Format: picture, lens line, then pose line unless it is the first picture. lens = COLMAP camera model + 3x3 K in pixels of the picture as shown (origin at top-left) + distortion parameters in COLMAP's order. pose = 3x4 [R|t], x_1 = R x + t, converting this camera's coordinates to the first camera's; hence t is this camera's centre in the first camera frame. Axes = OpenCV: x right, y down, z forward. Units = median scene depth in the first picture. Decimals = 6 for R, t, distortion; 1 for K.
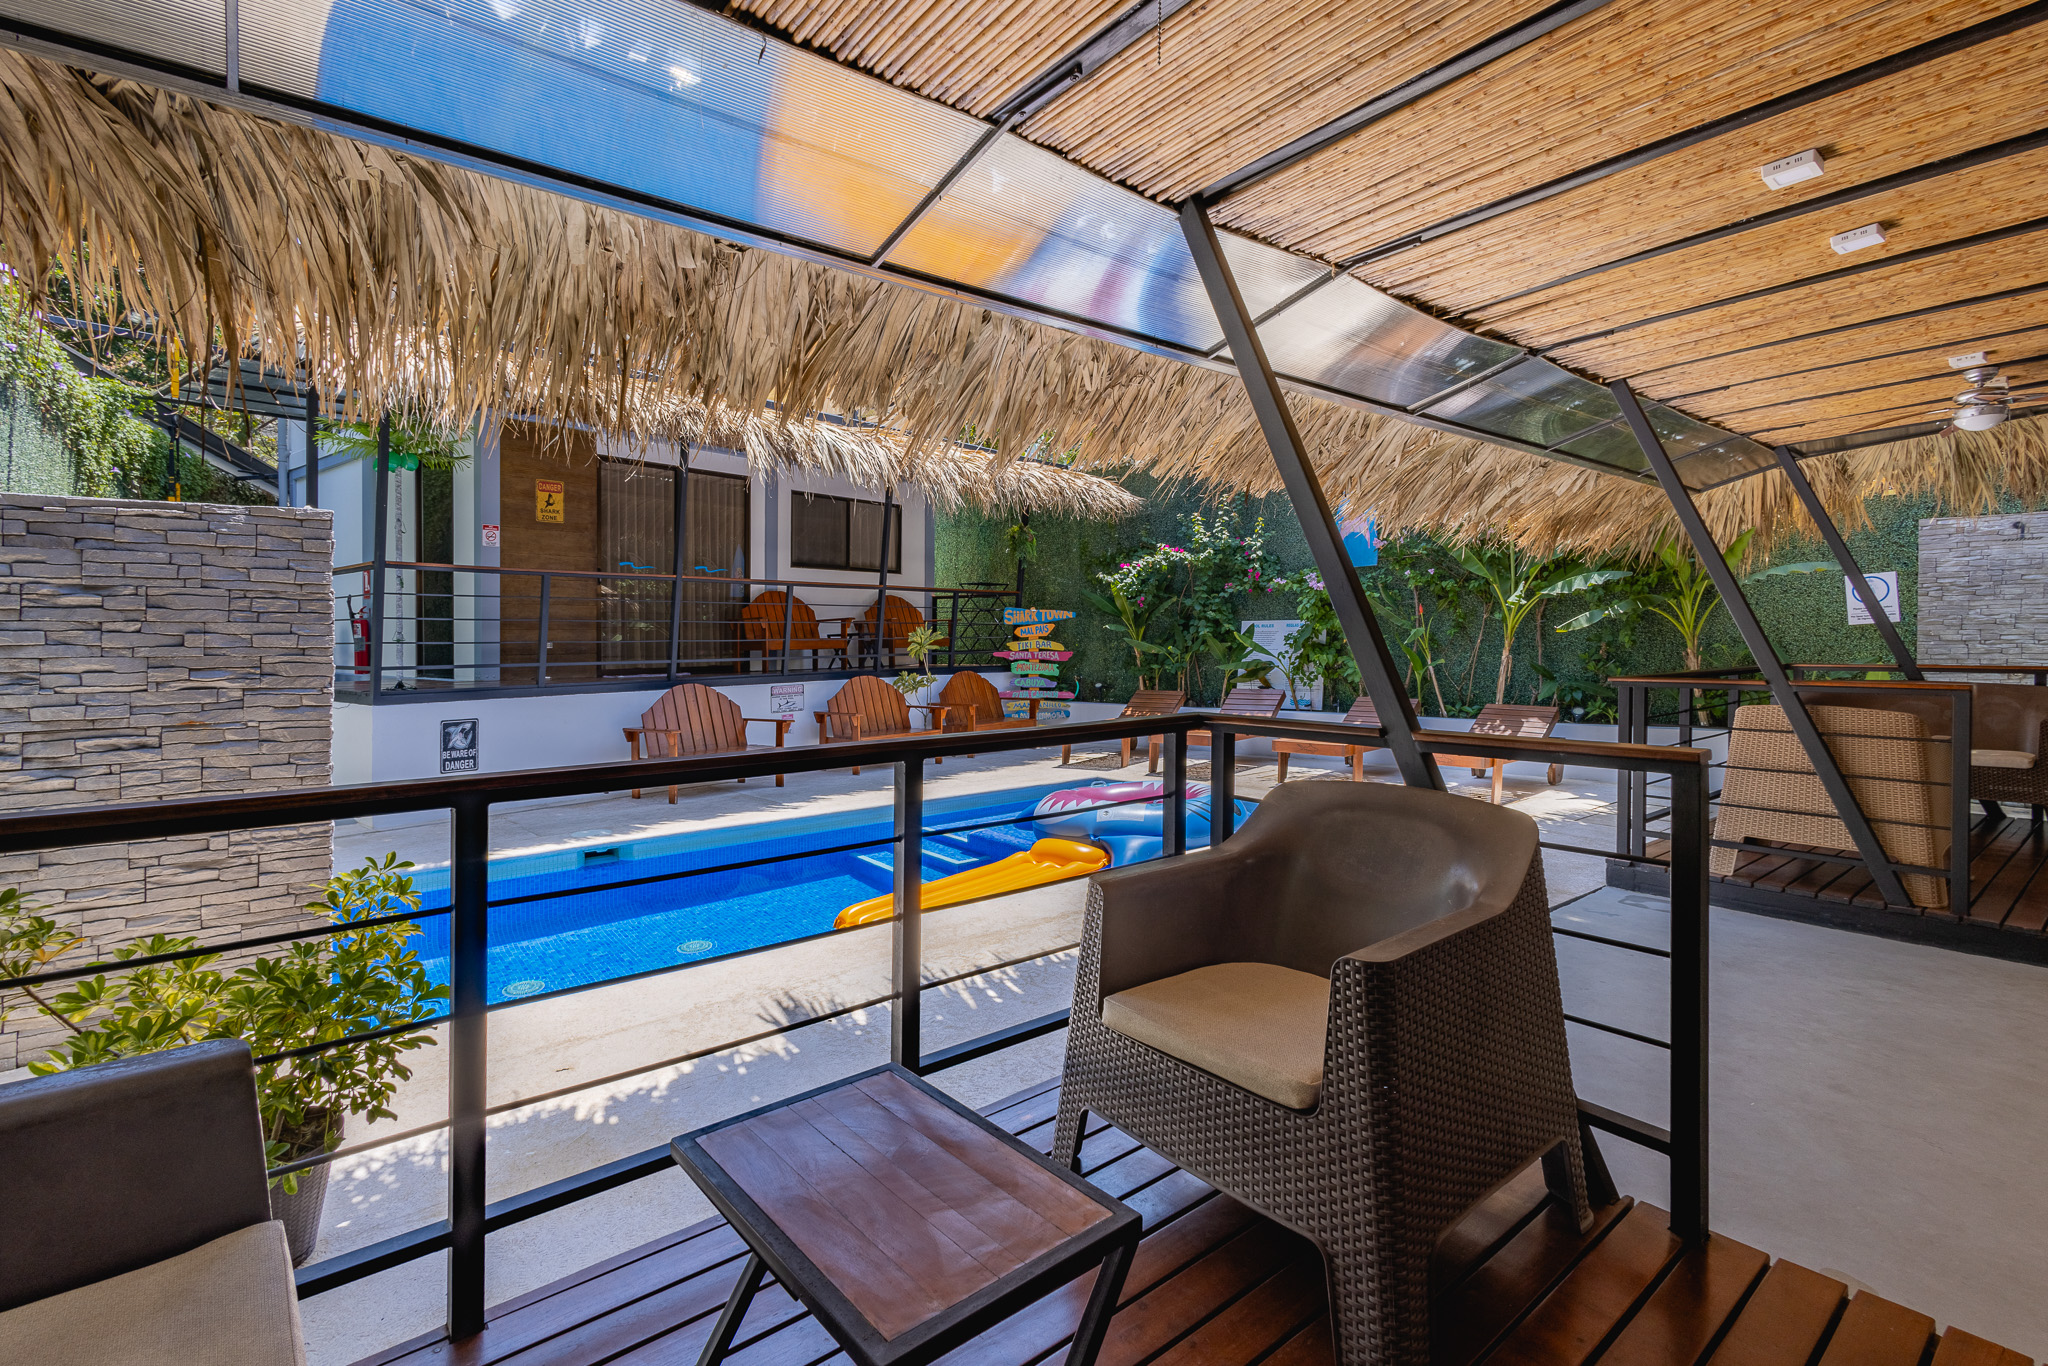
lens RADIAL K [[946.5, 0, 1025.9], [0, 946.5, 634.3], [0, 0, 1]] dist [0.021509, -0.004820]
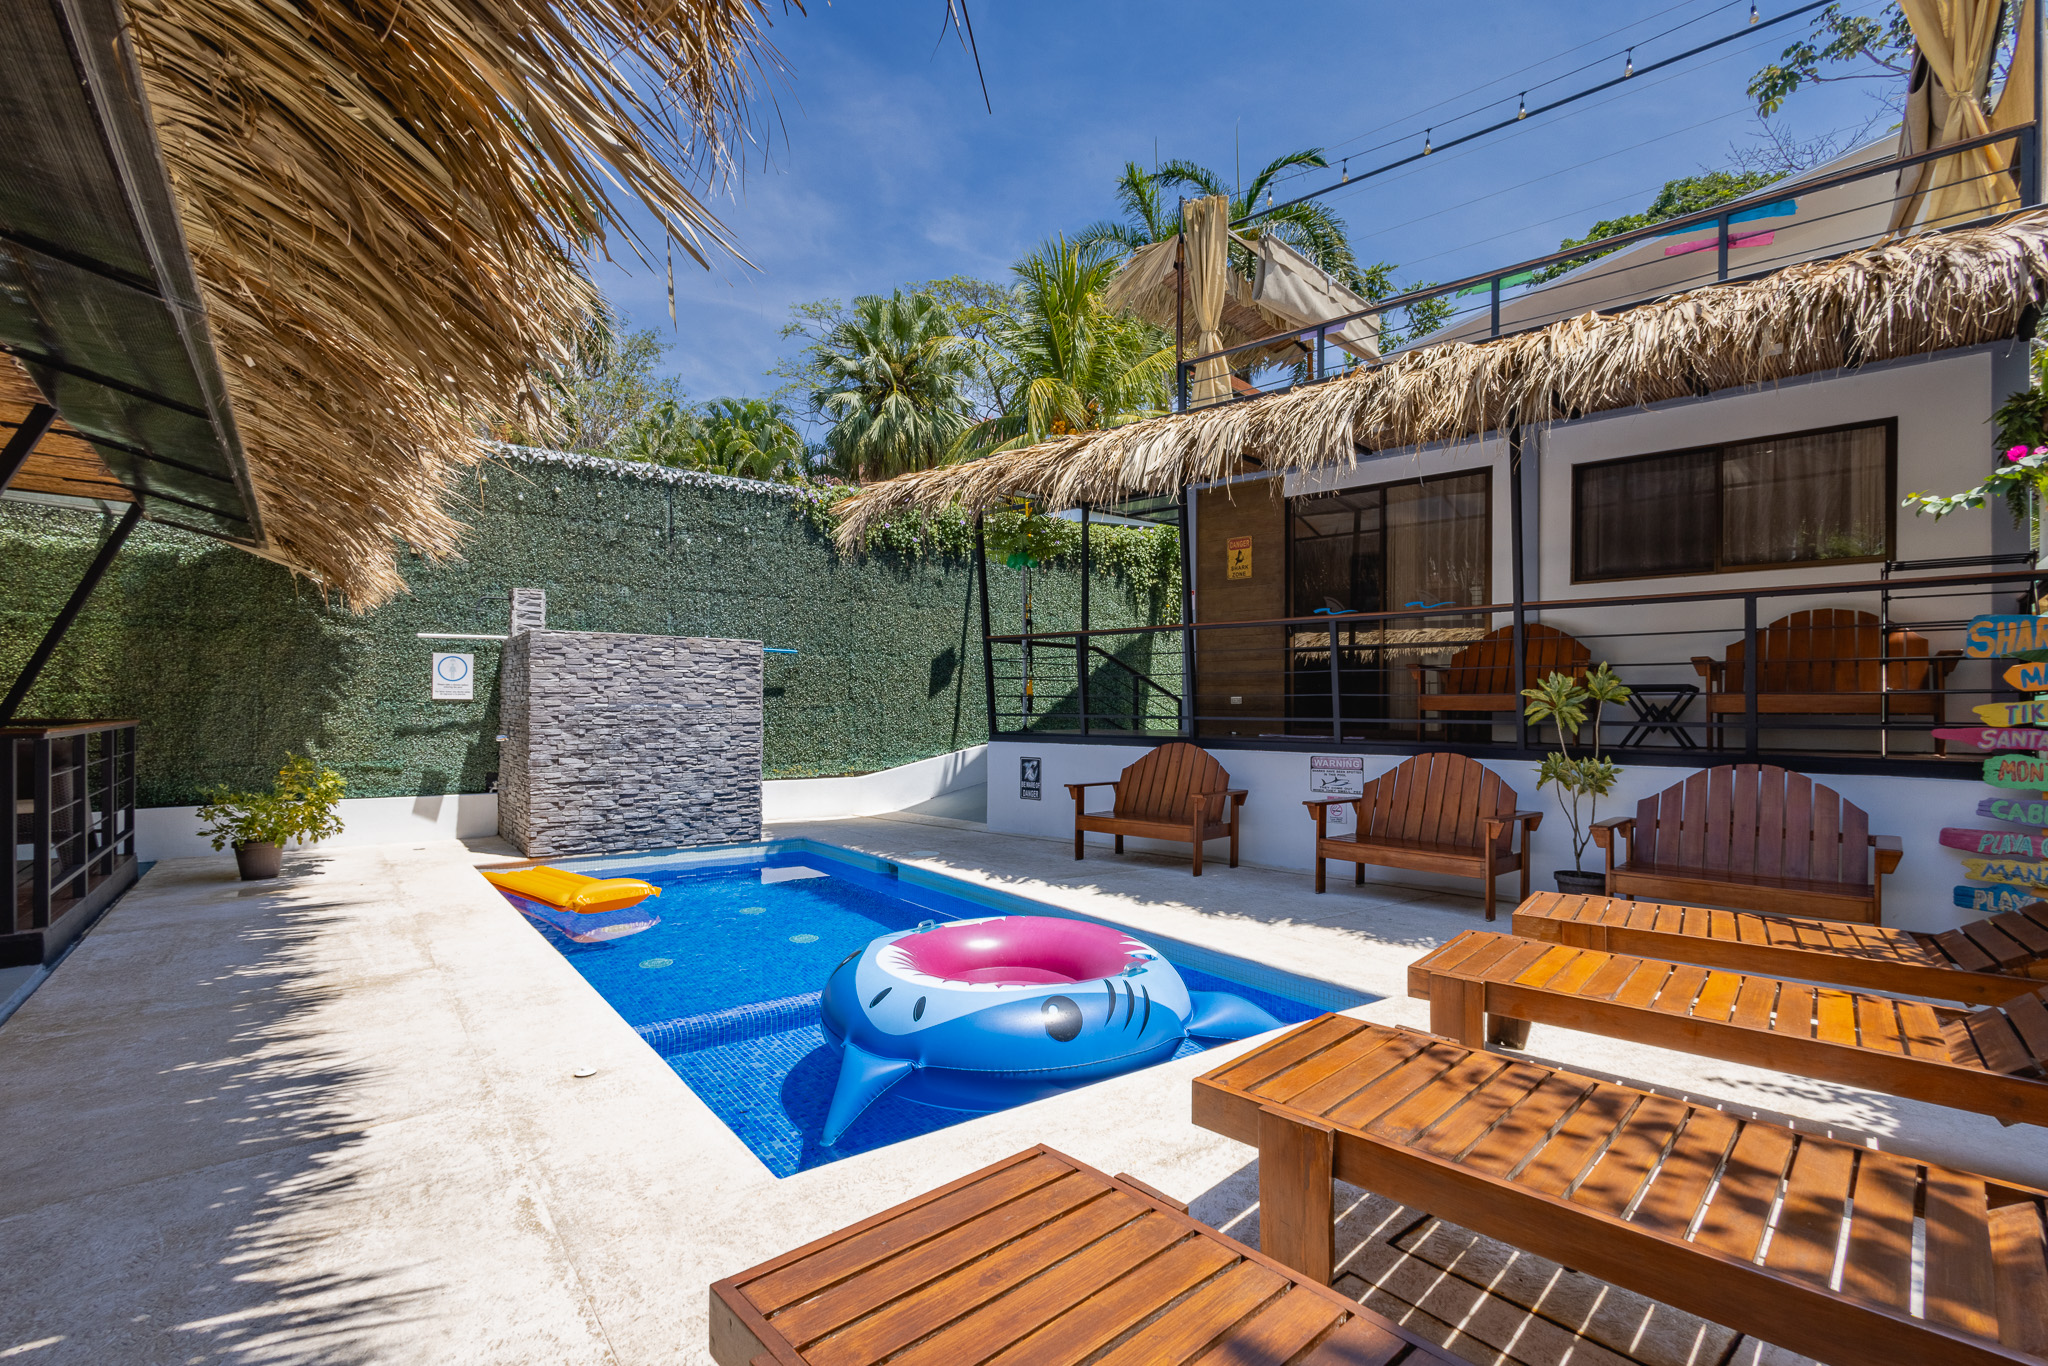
lens RADIAL K [[946.5, 0, 1014.8], [0, 946.5, 705.0], [0, 0, 1]] dist [0.021509, -0.004820]
pose [[-0.053359, 0.008115, -0.998542, 0.467027], [-0.001321, 0.999966, 0.008197, 0.007484], [0.998575, 0.001756, -0.053347, 0.742041]]
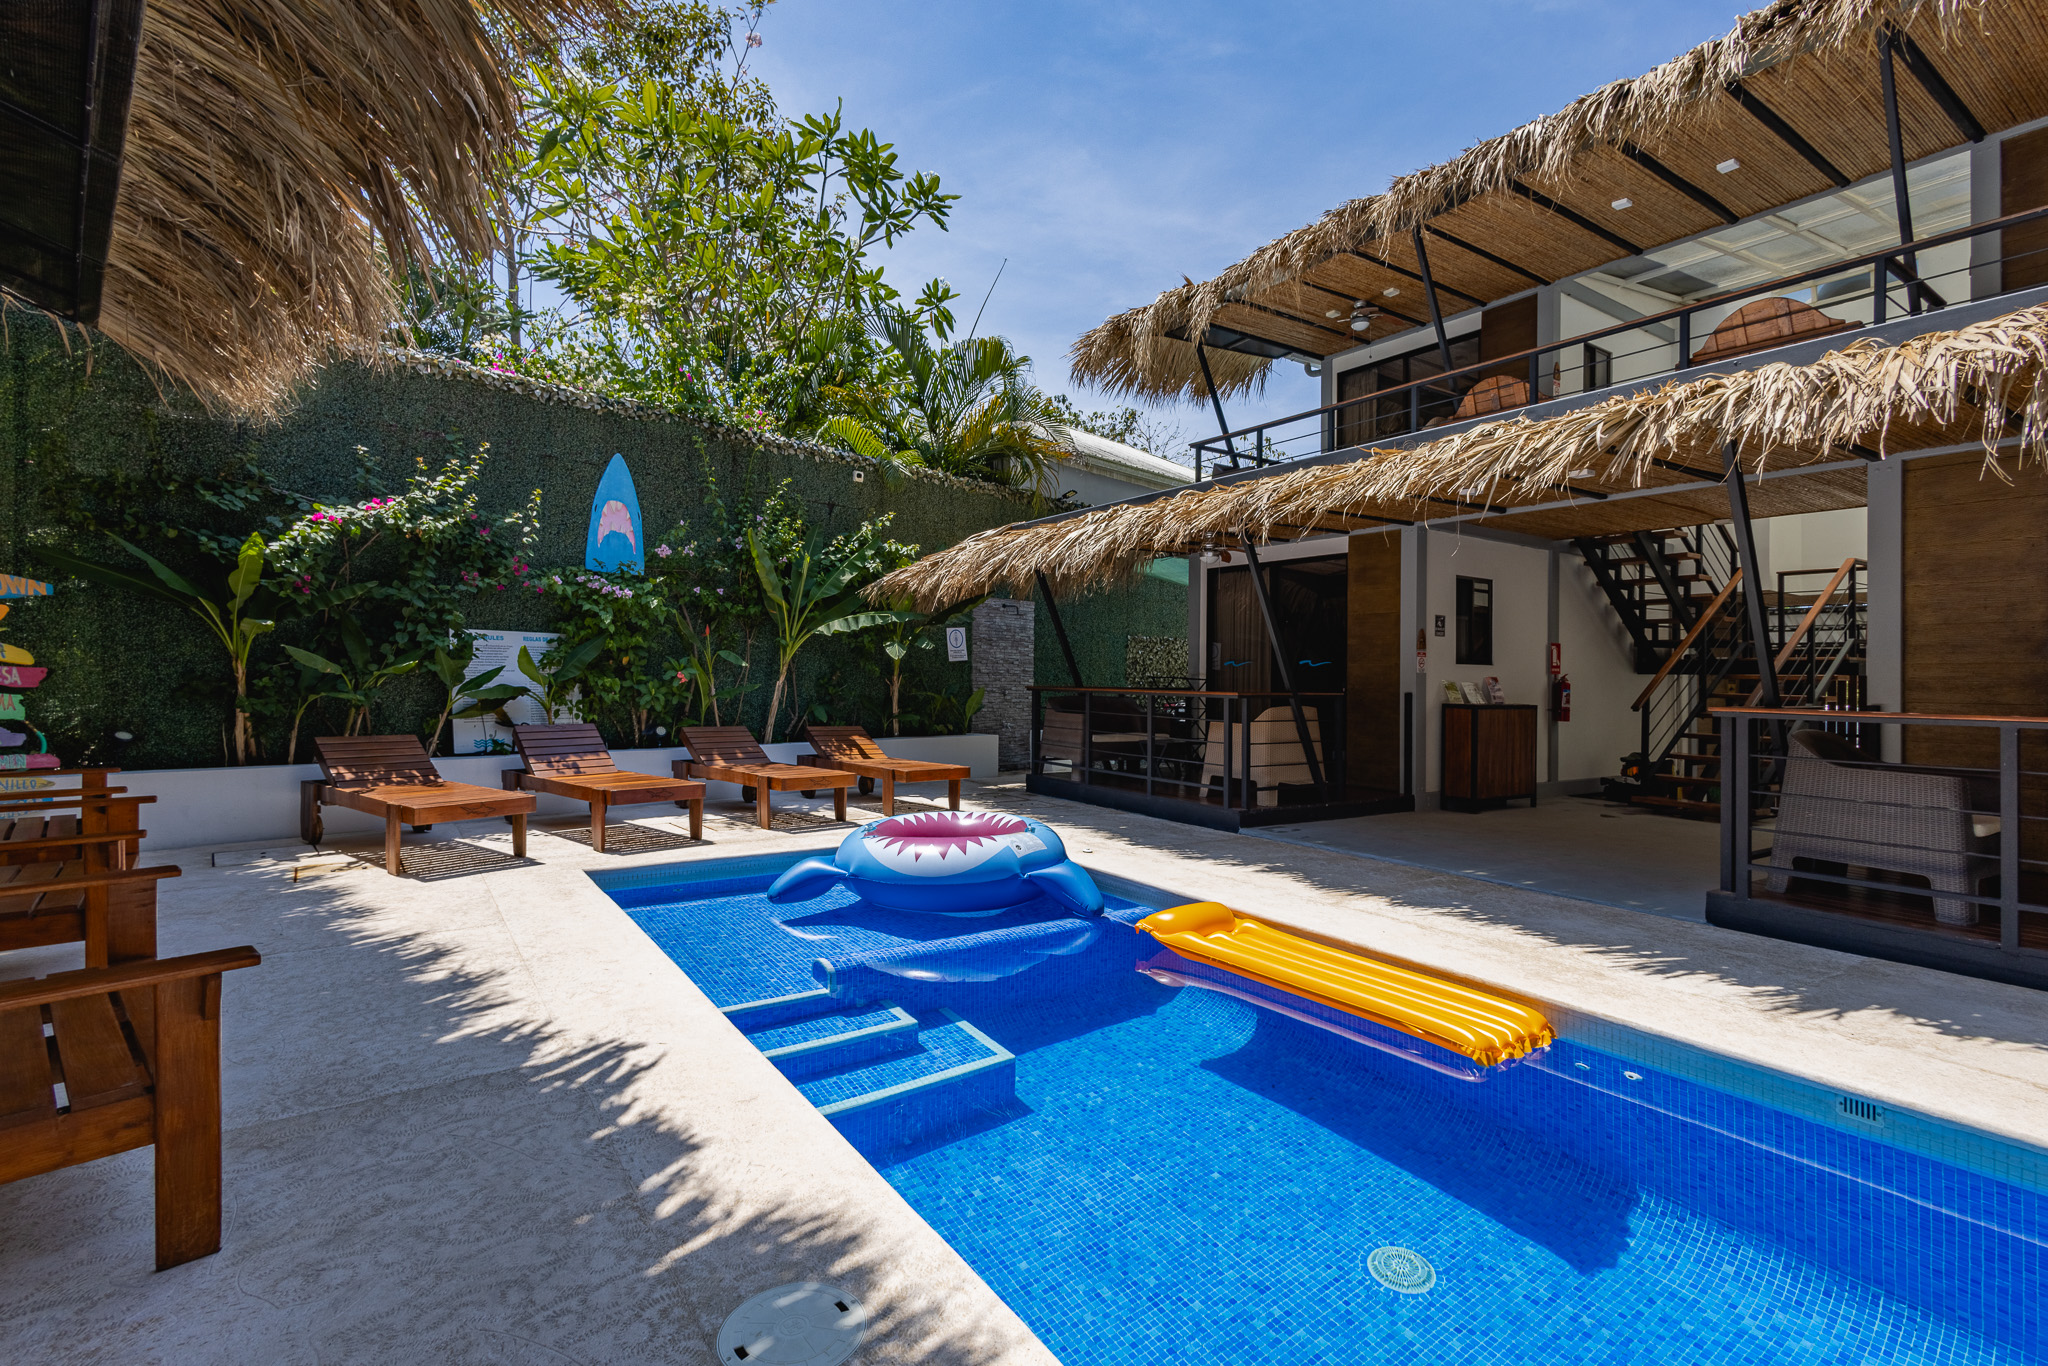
lens RADIAL K [[946.5, 0, 1026.9], [0, 946.5, 652.4], [0, 0, 1]] dist [0.021509, -0.004820]
pose [[0.104163, 0.041264, 0.993704, -0.448206], [-0.020259, 0.999020, -0.039361, 0.023809], [-0.994354, -0.016031, 0.104897, 0.565122]]
